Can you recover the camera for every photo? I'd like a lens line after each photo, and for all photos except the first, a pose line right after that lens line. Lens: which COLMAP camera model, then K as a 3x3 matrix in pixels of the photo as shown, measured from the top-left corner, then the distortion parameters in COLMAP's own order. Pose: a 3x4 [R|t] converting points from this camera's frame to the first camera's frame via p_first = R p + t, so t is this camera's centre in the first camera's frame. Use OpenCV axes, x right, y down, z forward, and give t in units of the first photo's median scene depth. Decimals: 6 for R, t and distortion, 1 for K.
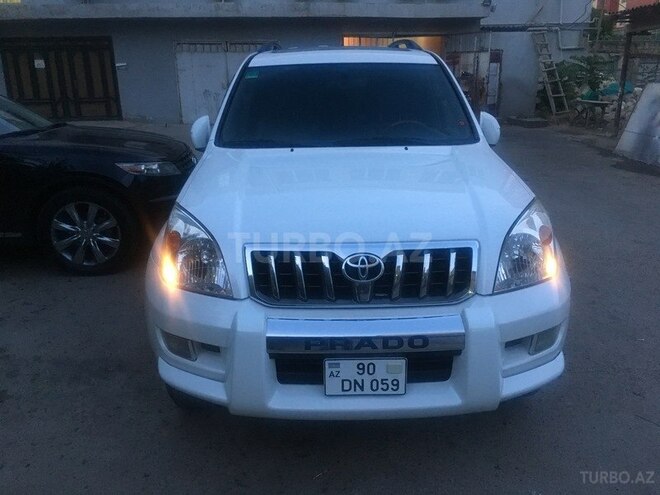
lens RADIAL K [[563.6, 0, 326.8], [0, 563.6, 248.6], [0, 0, 1]] dist [0.017104, -0.015239]
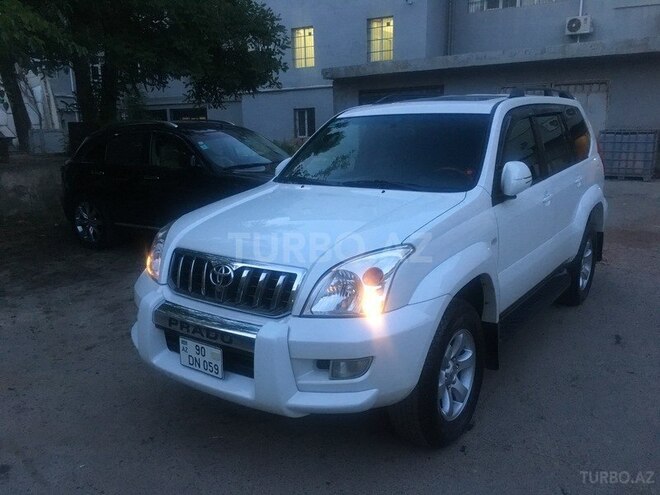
lens RADIAL K [[619.6, 0, 329.5], [0, 619.6, 248.0], [0, 0, 1]] dist [-0.046851, 0.000000]
pose [[0.763293, 0.111534, -0.636352, 1.124316], [-0.166374, 0.985699, -0.026798, -0.030973], [0.624262, 0.126327, 0.770933, 0.051961]]
